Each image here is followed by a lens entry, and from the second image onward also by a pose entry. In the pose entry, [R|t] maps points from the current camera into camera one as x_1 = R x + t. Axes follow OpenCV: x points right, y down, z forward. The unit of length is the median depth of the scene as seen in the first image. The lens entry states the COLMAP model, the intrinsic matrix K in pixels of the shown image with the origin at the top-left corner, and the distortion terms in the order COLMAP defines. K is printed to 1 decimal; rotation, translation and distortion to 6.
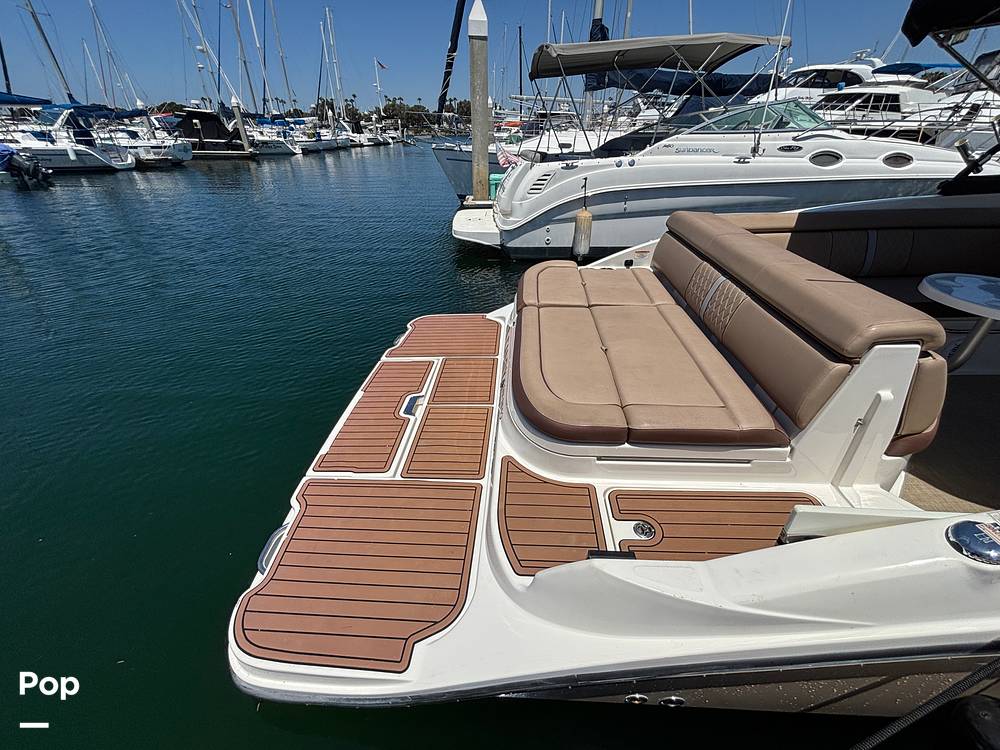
lens RADIAL K [[405.1, 0, 500.5], [0, 405.1, 374.5], [0, 0, 1]] dist [0.002542, 0.000488]
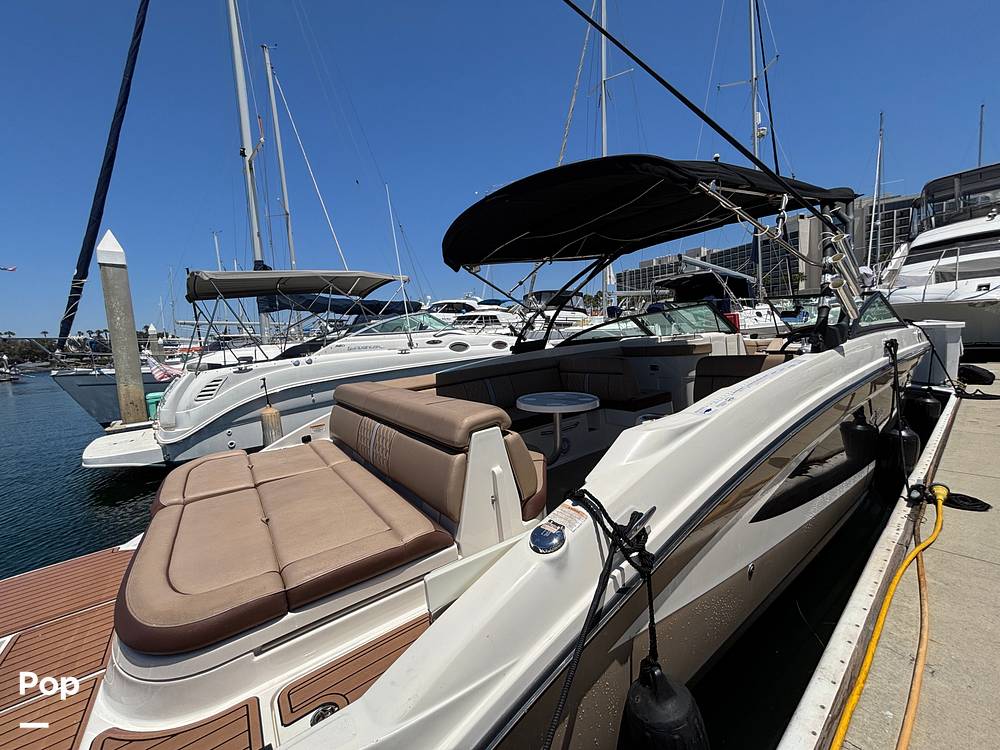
lens RADIAL K [[405.1, 0, 500.5], [0, 405.1, 374.5], [0, 0, 1]] dist [0.002542, 0.000488]
pose [[0.779970, -0.104866, 0.616969, 0.051886], [0.374236, 0.868322, -0.325520, 0.049569], [-0.501592, 0.484788, 0.716510, -0.011233]]
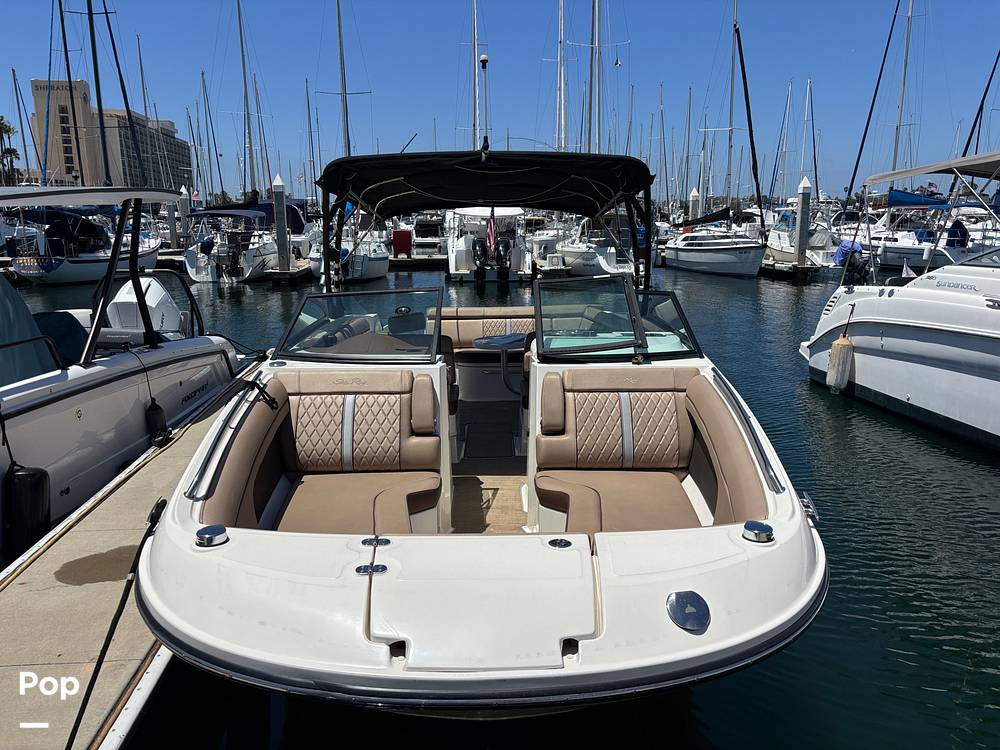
lens RADIAL K [[758.5, 0, 500.0], [0, 758.5, 375.0], [0, 0, 1]] dist [0.059443, -0.075353]
pose [[0.101653, 0.194000, -0.975721, 1.714254], [-0.507675, 0.853591, 0.116826, -0.173425], [0.855531, 0.483474, 0.185259, 0.151893]]
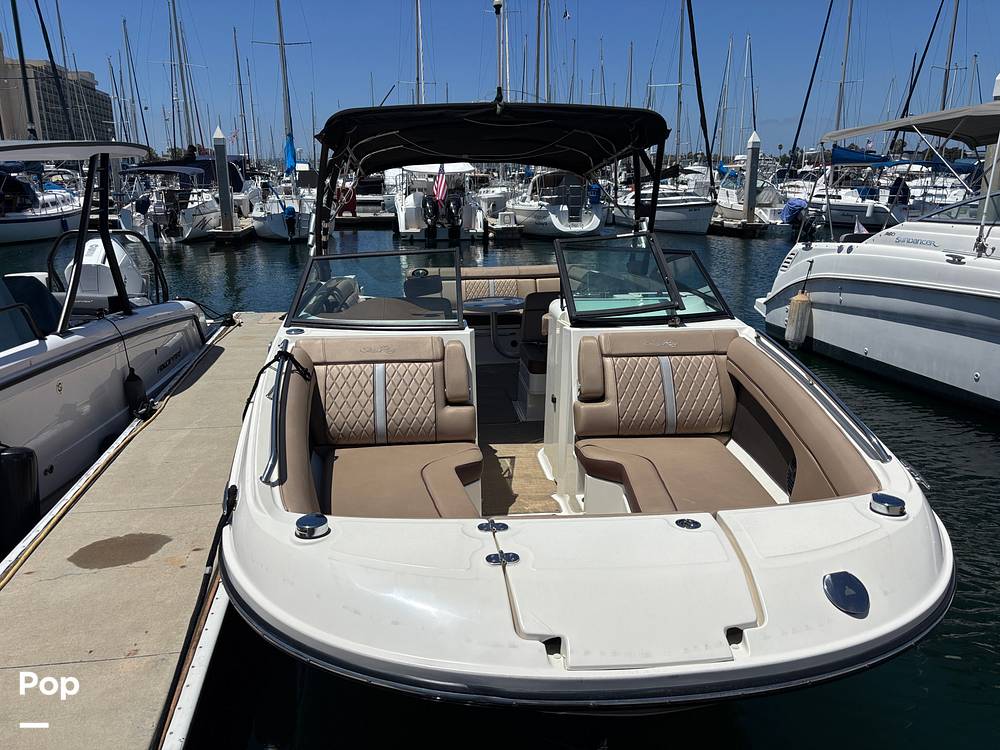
lens RADIAL K [[763.7, 0, 490.0], [0, 763.7, 364.8], [0, 0, 1]] dist [0.053978, -0.070896]
pose [[0.167921, 0.229761, -0.958651, 1.675018], [-0.502654, 0.856502, 0.117232, -0.131713], [0.848022, 0.462184, 0.259315, 0.082575]]
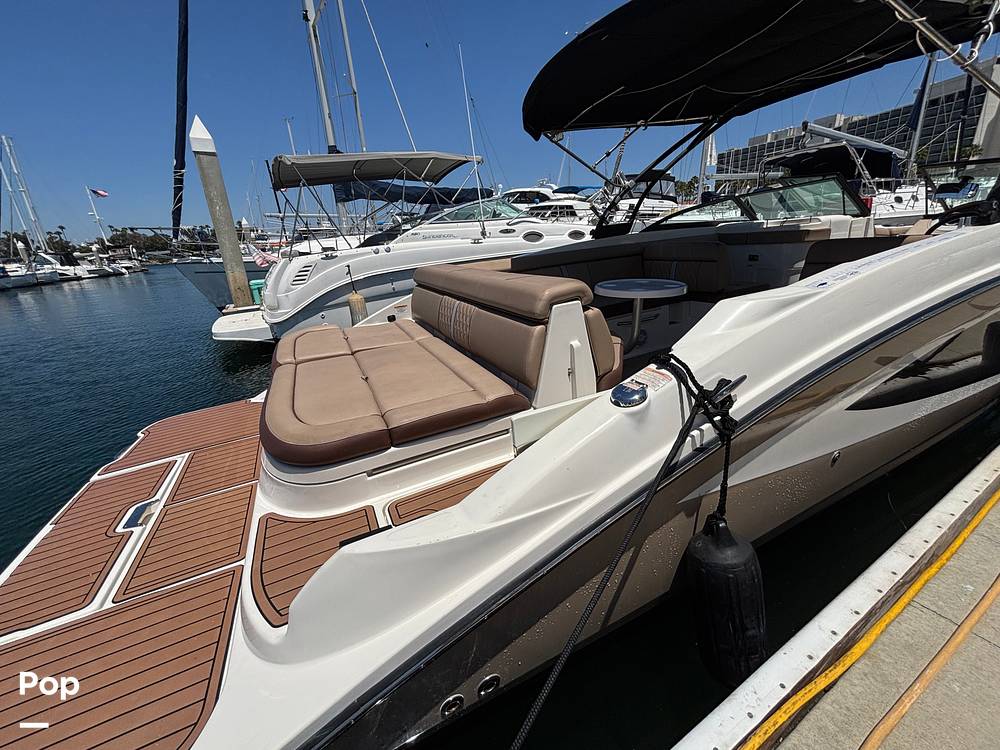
lens RADIAL K [[405.1, 0, 500.5], [0, 405.1, 374.5], [0, 0, 1]] dist [0.002542, 0.000488]
pose [[0.874954, -0.203835, 0.439212, 0.040706], [0.299248, 0.940743, -0.159542, 0.065878], [-0.380665, 0.271025, 0.884104, -0.000252]]
